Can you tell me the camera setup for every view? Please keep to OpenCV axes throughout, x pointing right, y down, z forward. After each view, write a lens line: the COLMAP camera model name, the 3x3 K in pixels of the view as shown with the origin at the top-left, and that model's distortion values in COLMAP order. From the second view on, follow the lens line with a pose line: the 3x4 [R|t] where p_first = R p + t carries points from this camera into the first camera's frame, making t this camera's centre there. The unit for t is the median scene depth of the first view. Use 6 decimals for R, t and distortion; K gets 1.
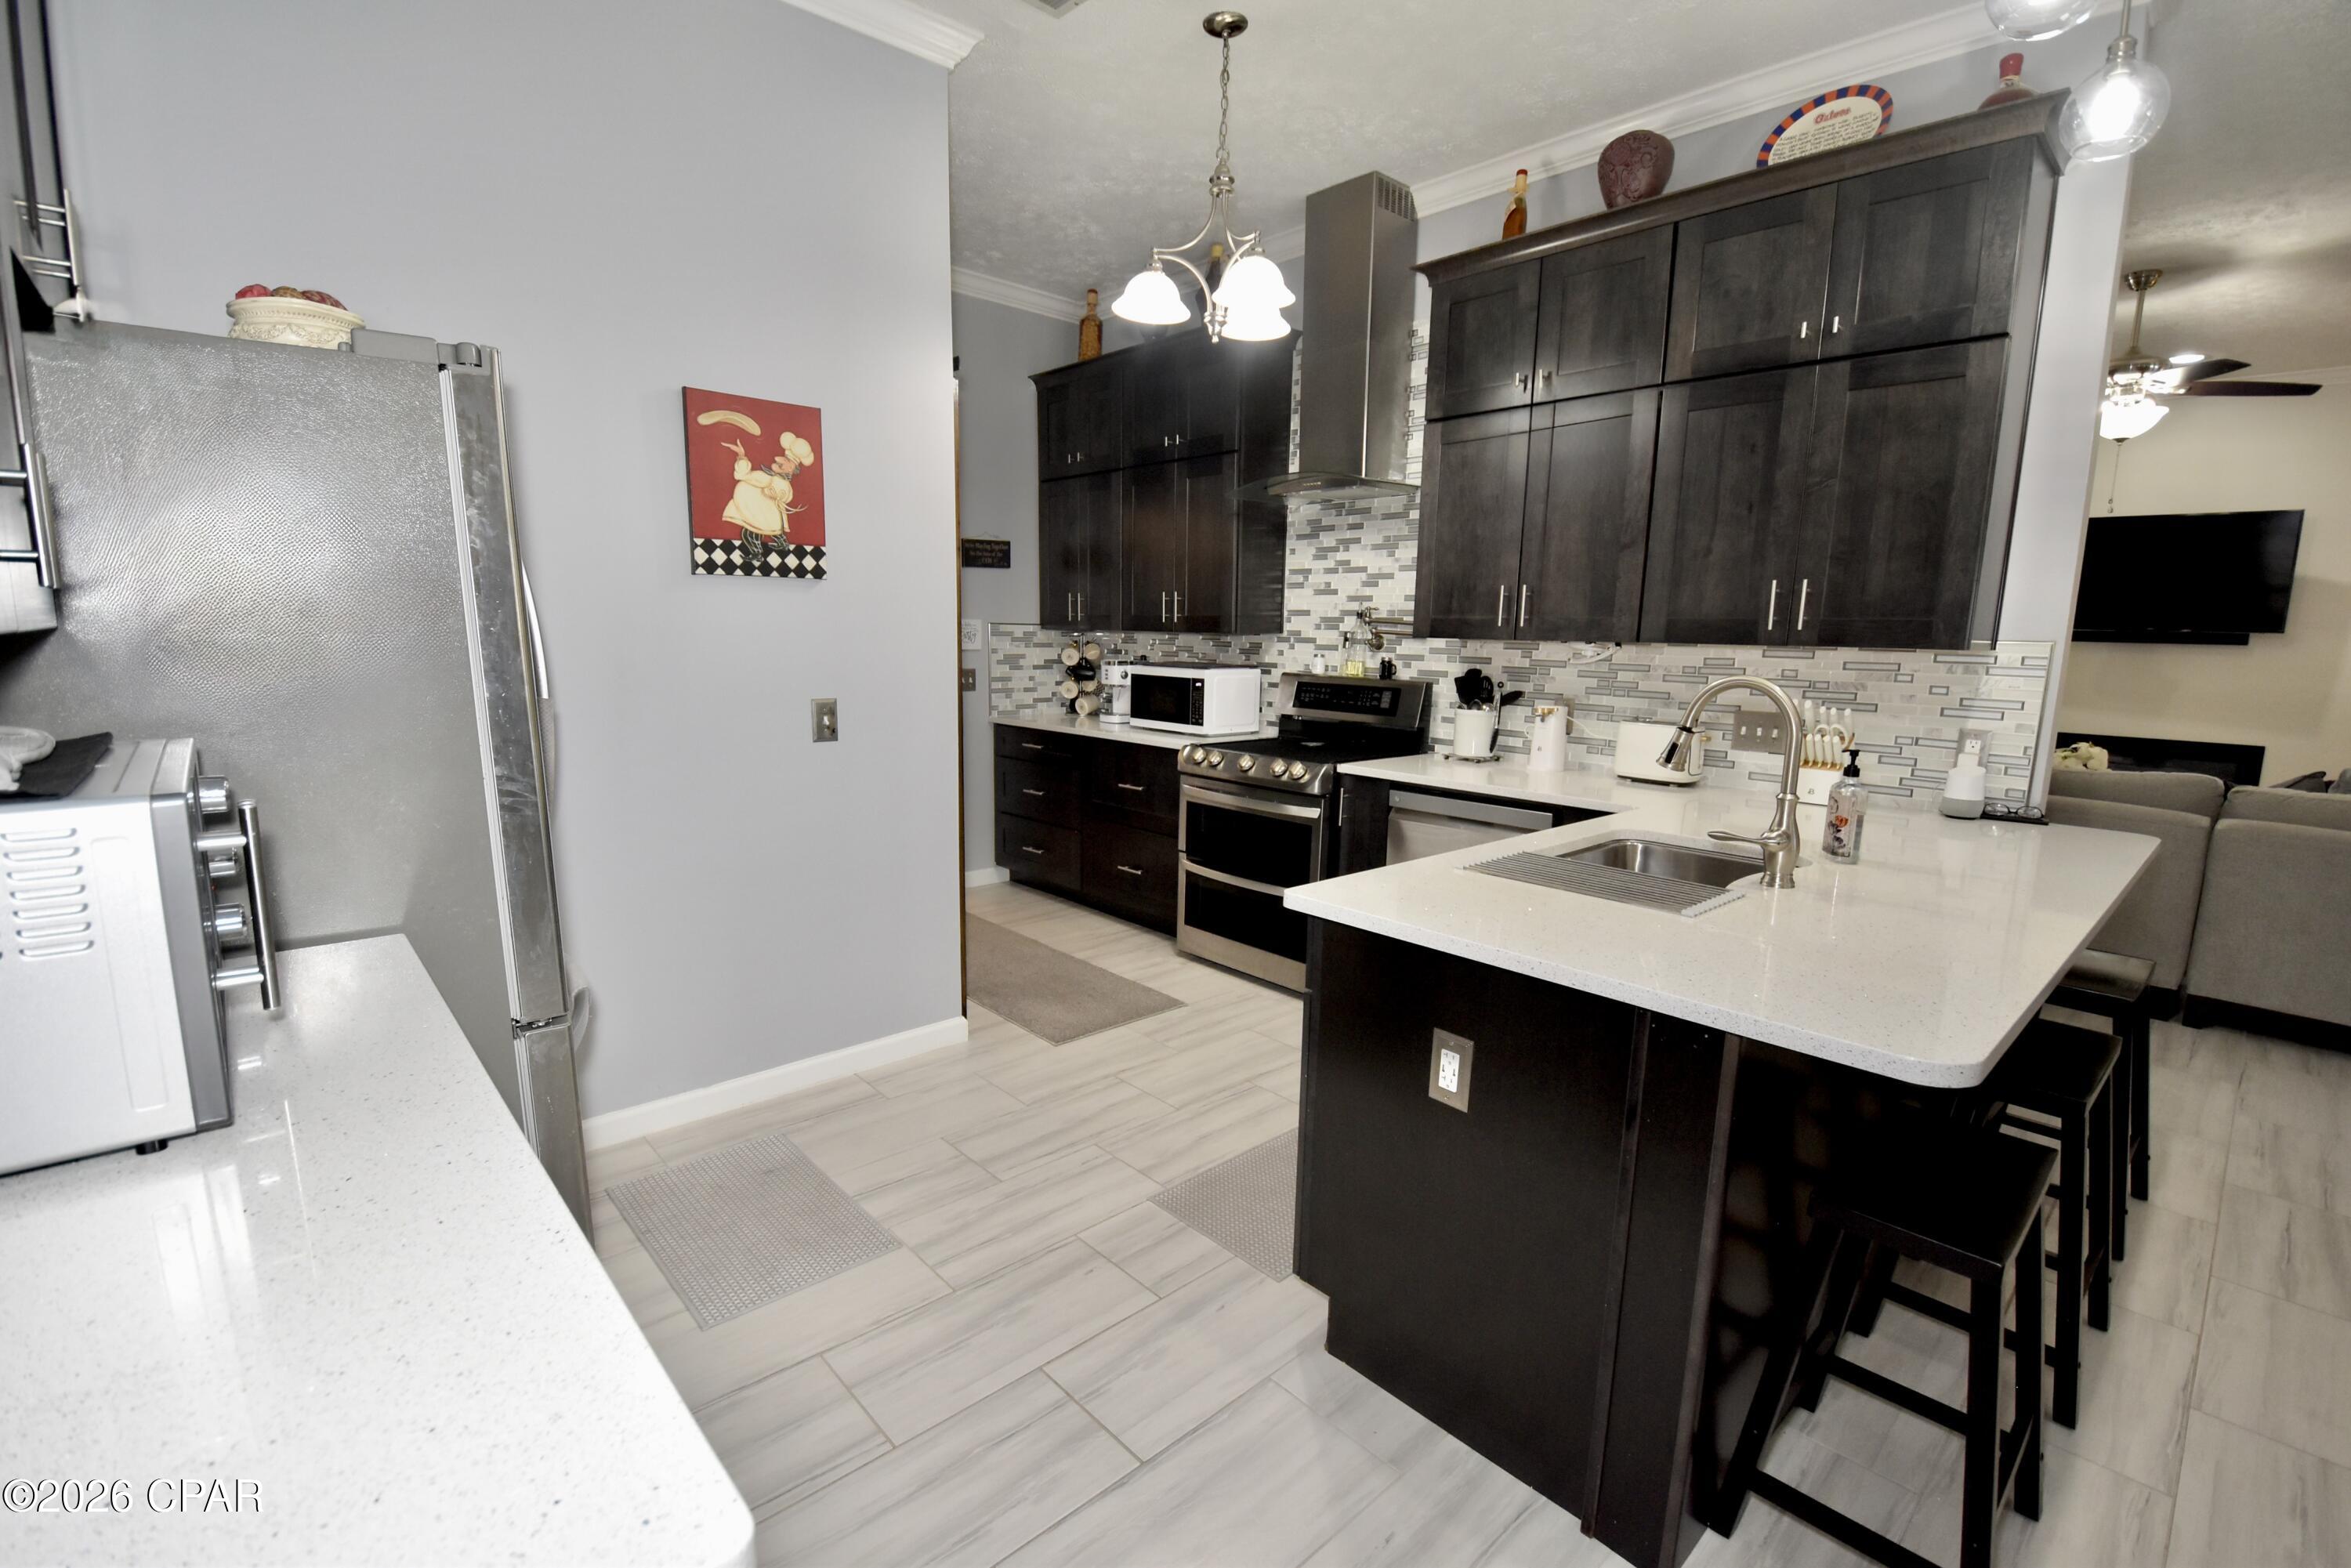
lens RADIAL K [[1027.7, 0, 1176.8], [0, 1027.7, 802.8], [0, 0, 1]] dist [0.010122, -0.017381]
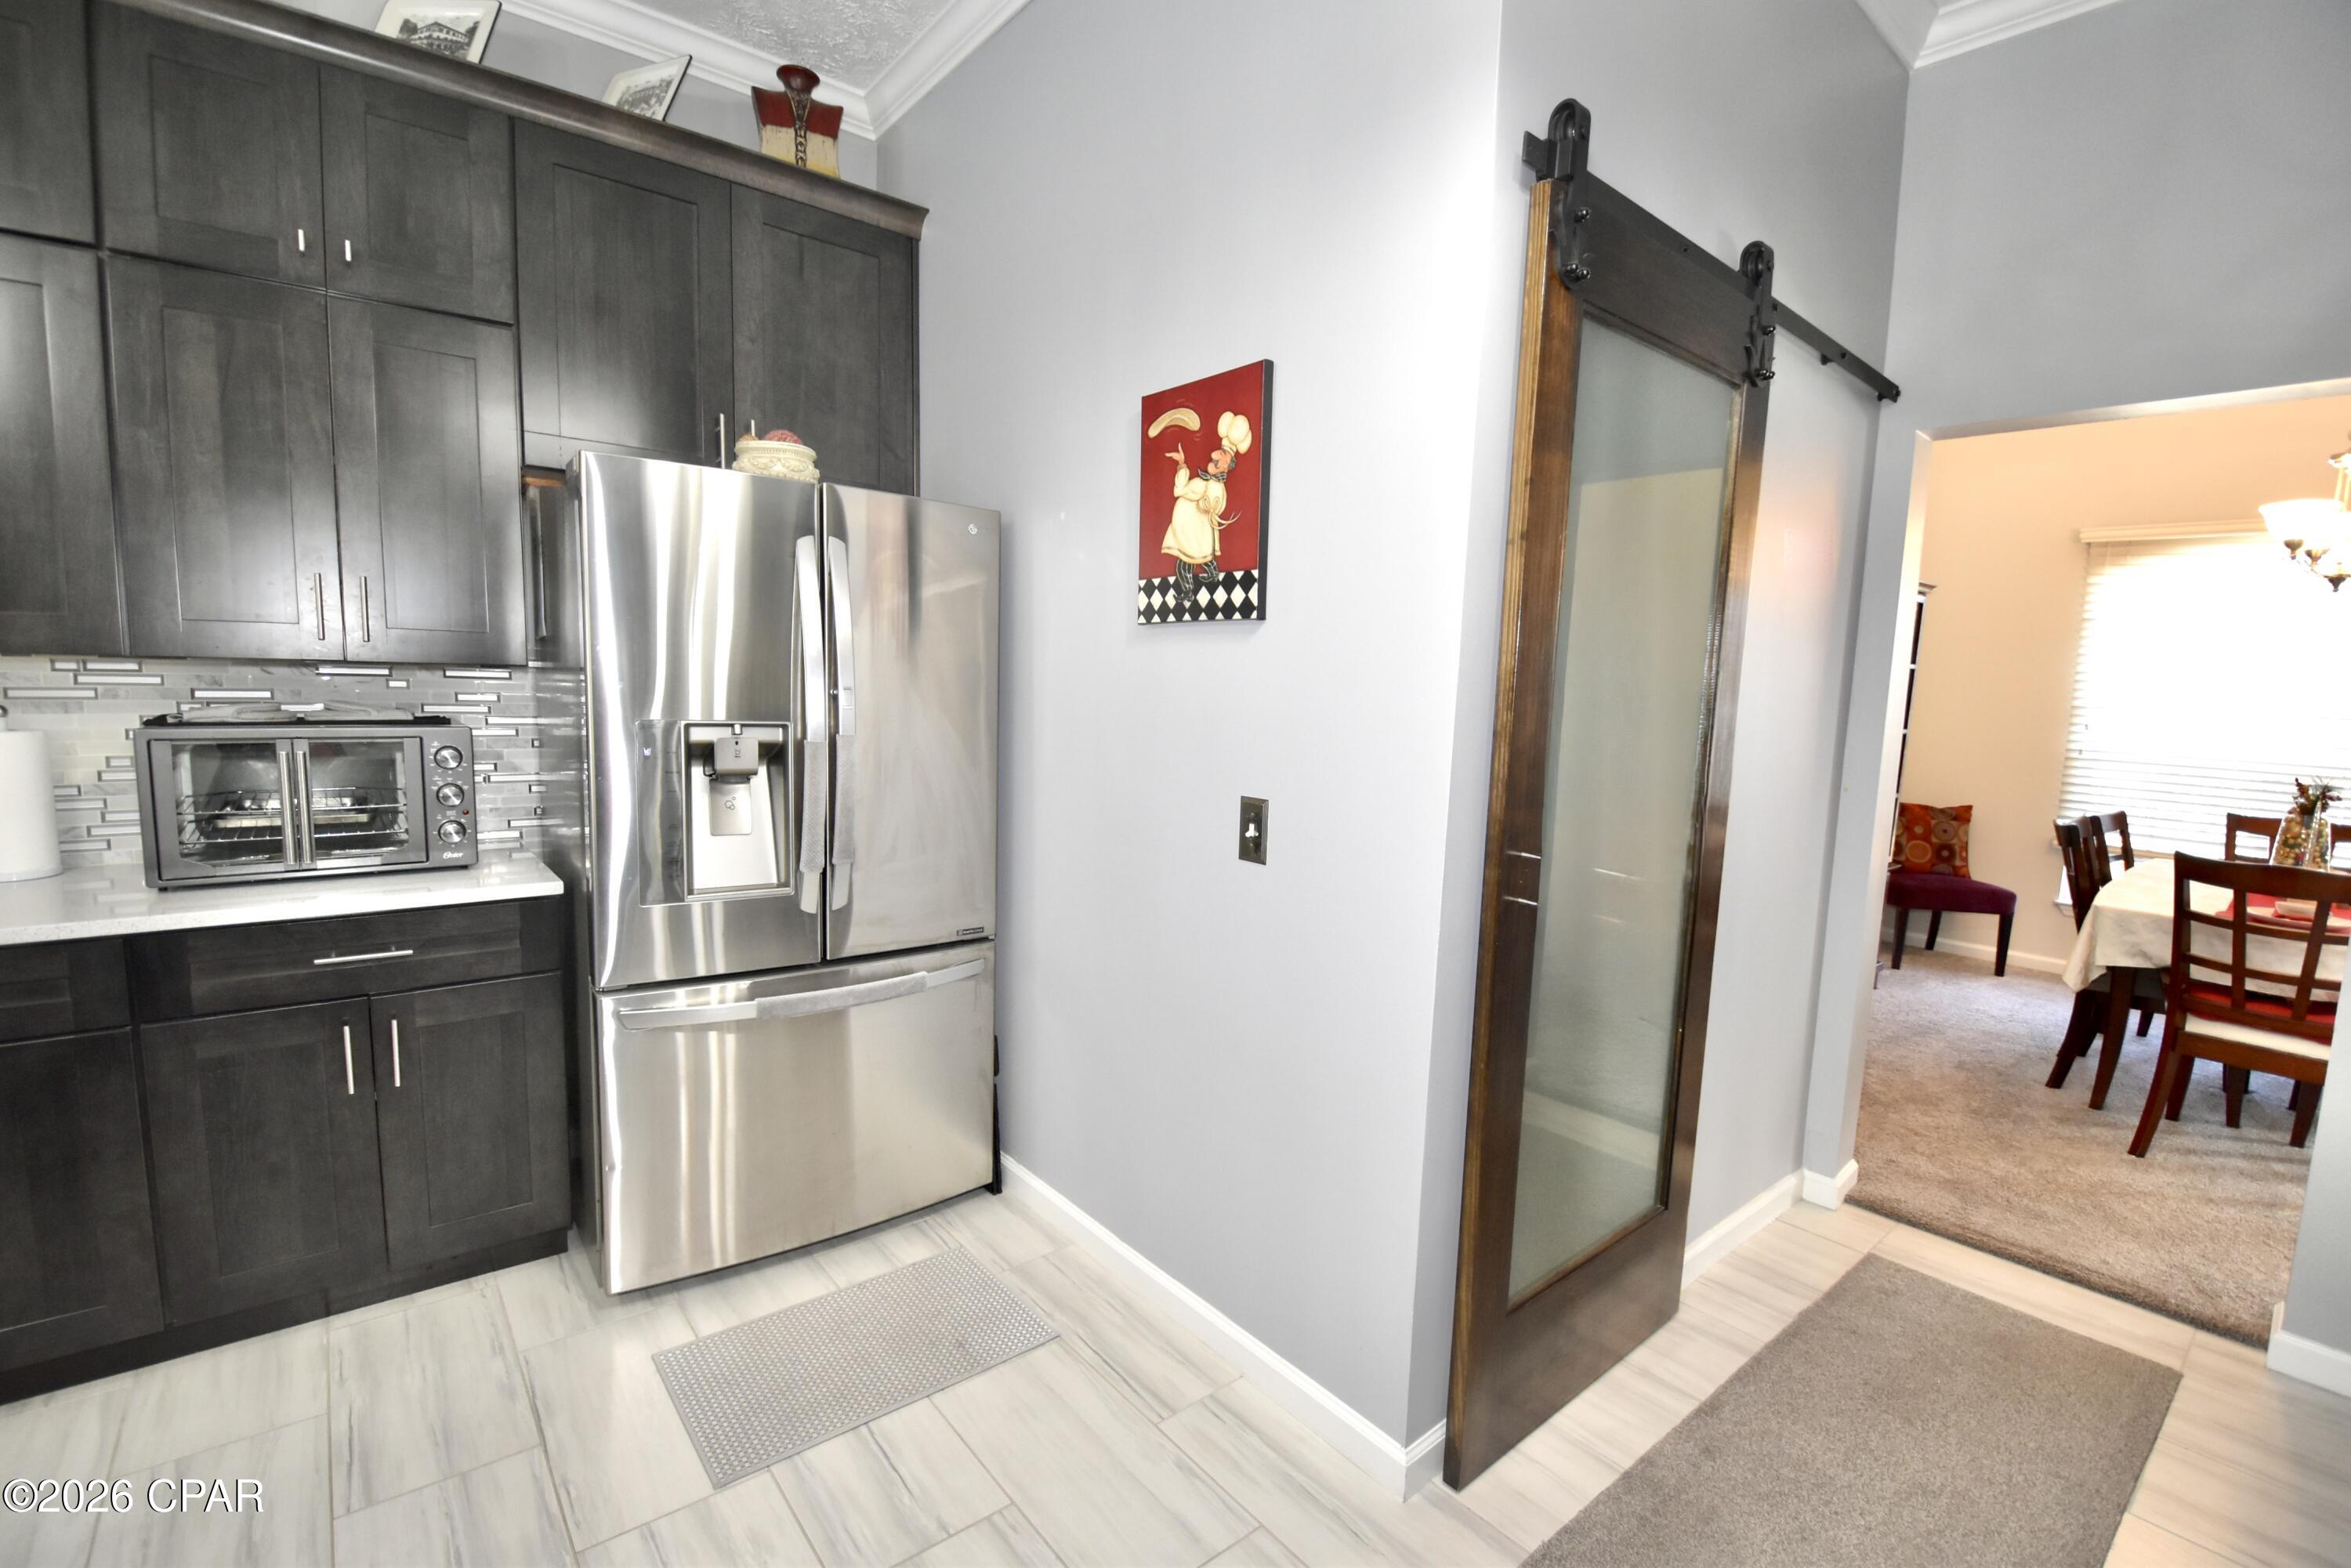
lens RADIAL K [[1027.7, 0, 1170.8], [0, 1027.7, 803.5], [0, 0, 1]] dist [0.010122, -0.017381]
pose [[-0.056400, 0.098831, -0.993505, 0.324507], [-0.201312, 0.973525, 0.108272, -0.161751], [0.977902, 0.206111, -0.035011, 0.989553]]
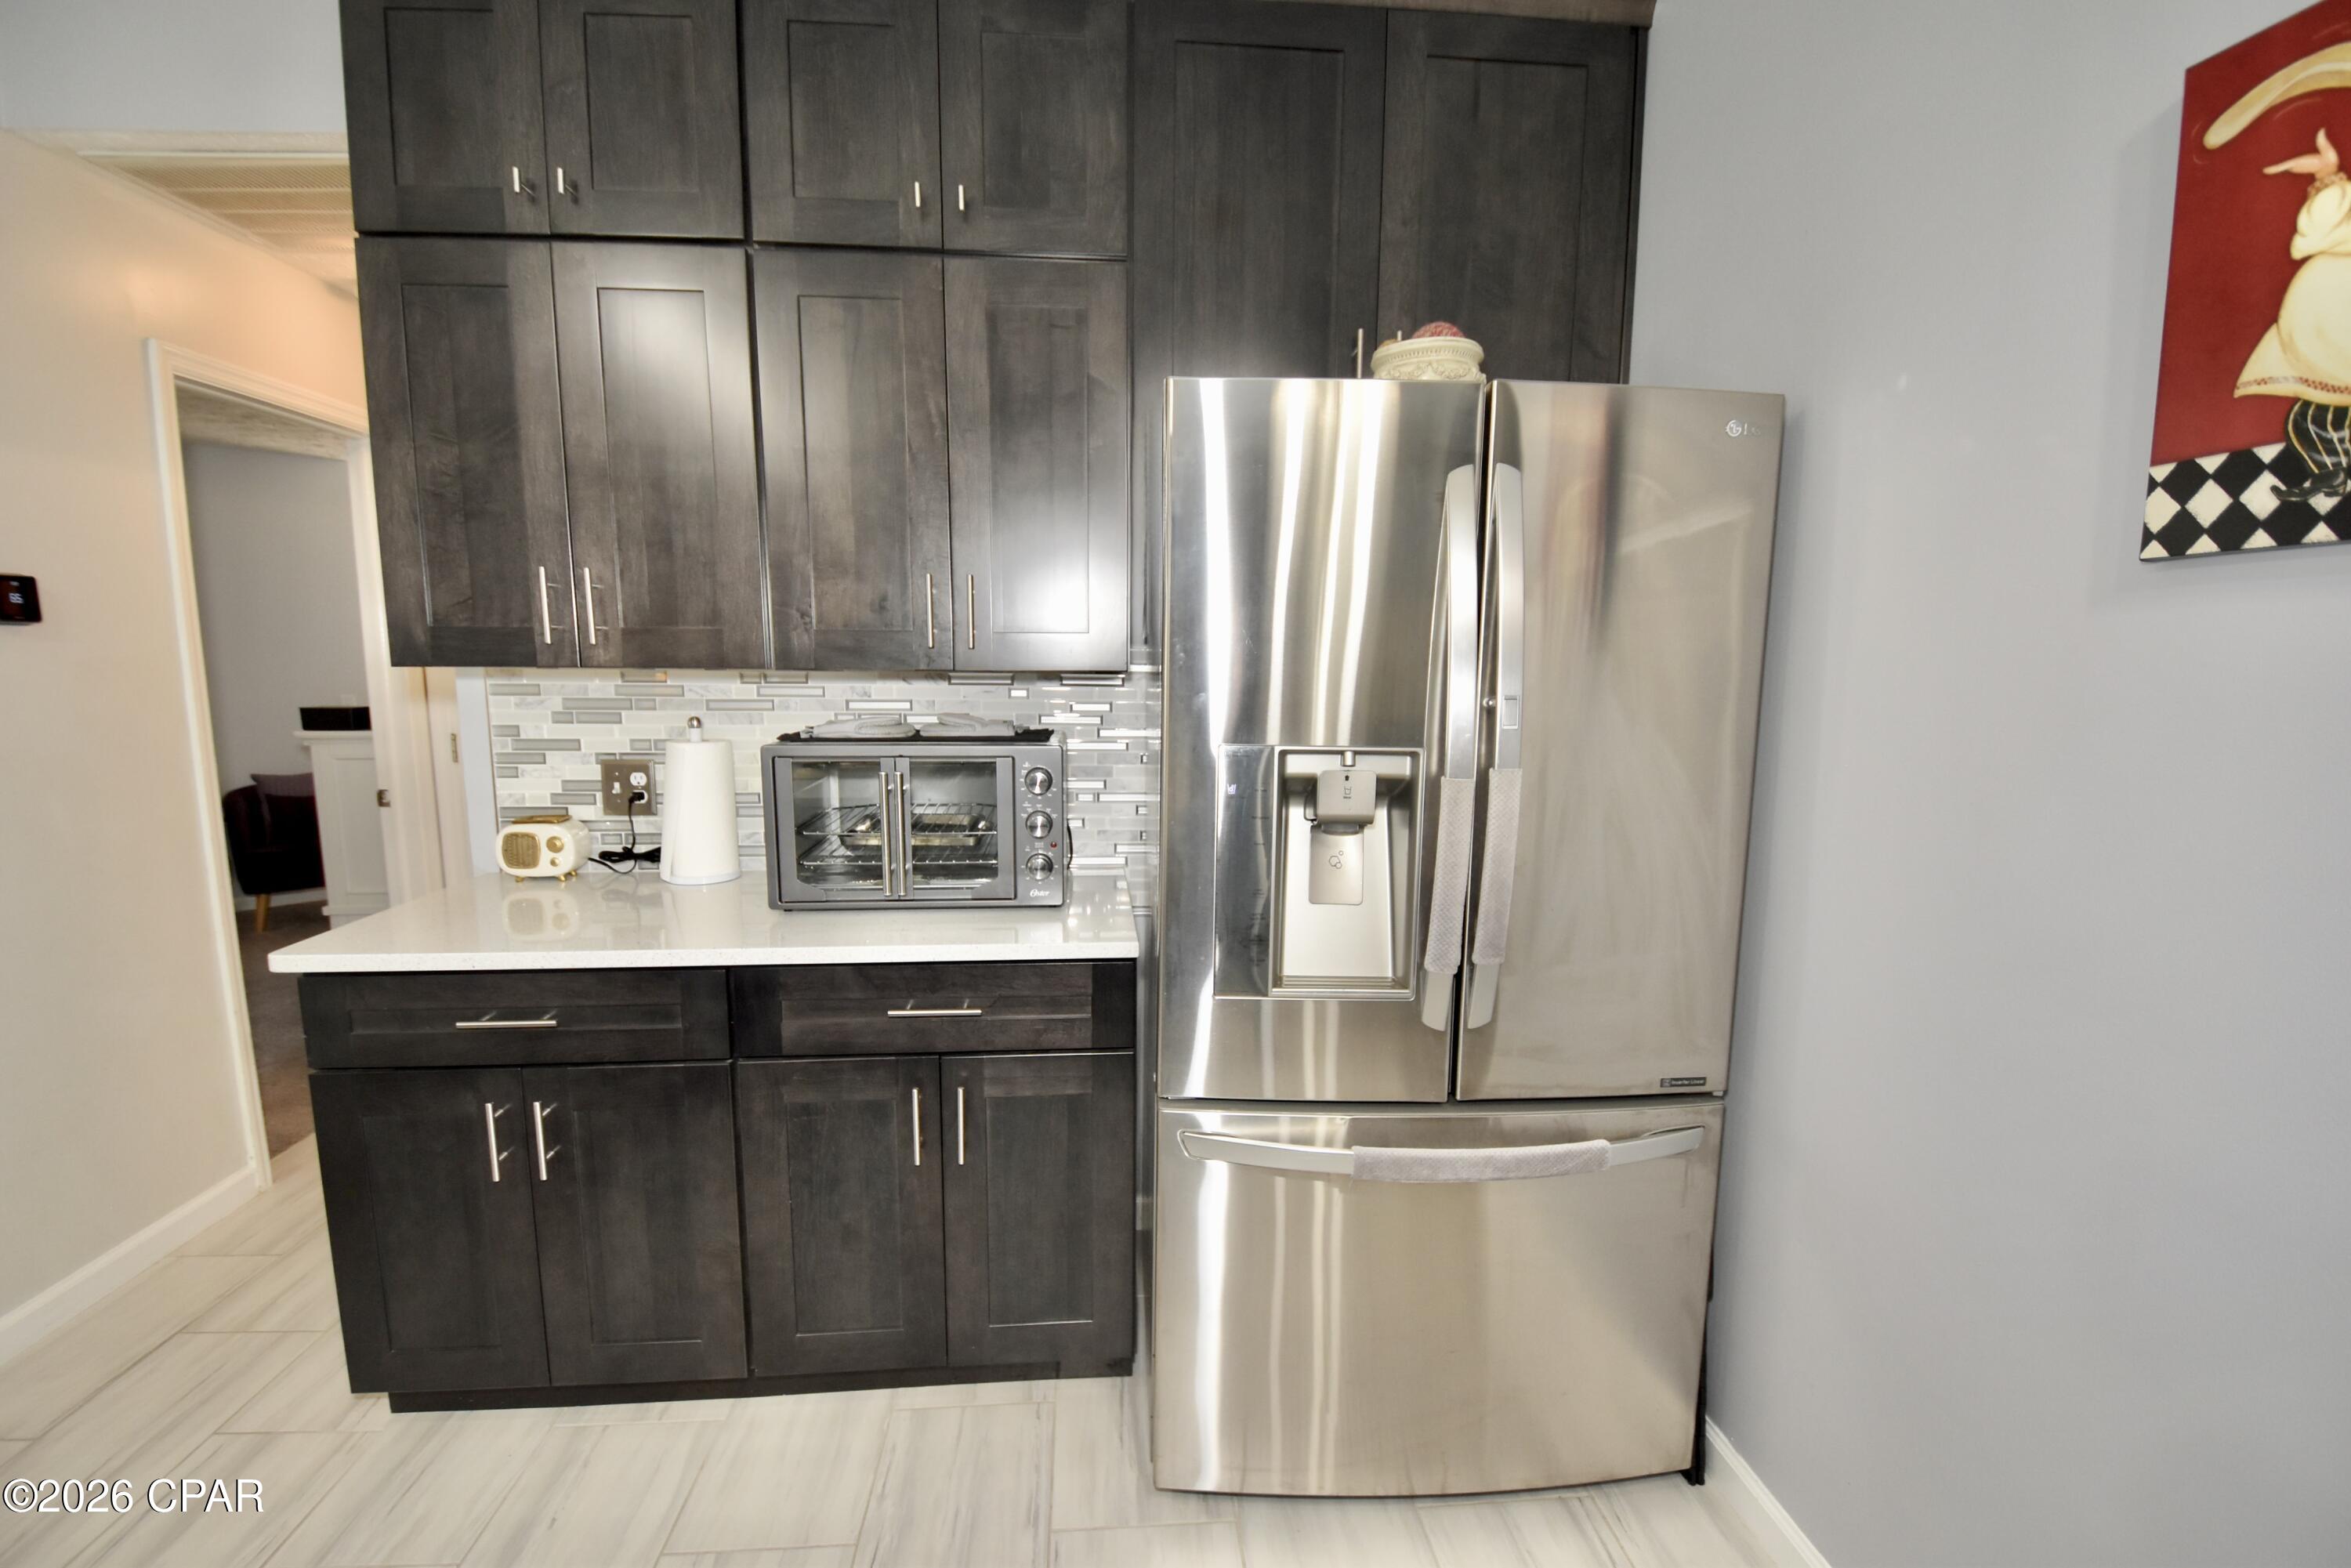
lens RADIAL K [[1027.7, 0, 1176.4], [0, 1027.7, 807.7], [0, 0, 1]] dist [0.010122, -0.017381]
pose [[-0.609786, 0.091495, -0.787267, 0.055509], [-0.152623, 0.961167, 0.229921, -0.151958], [0.777732, 0.260358, -0.572142, 0.879017]]
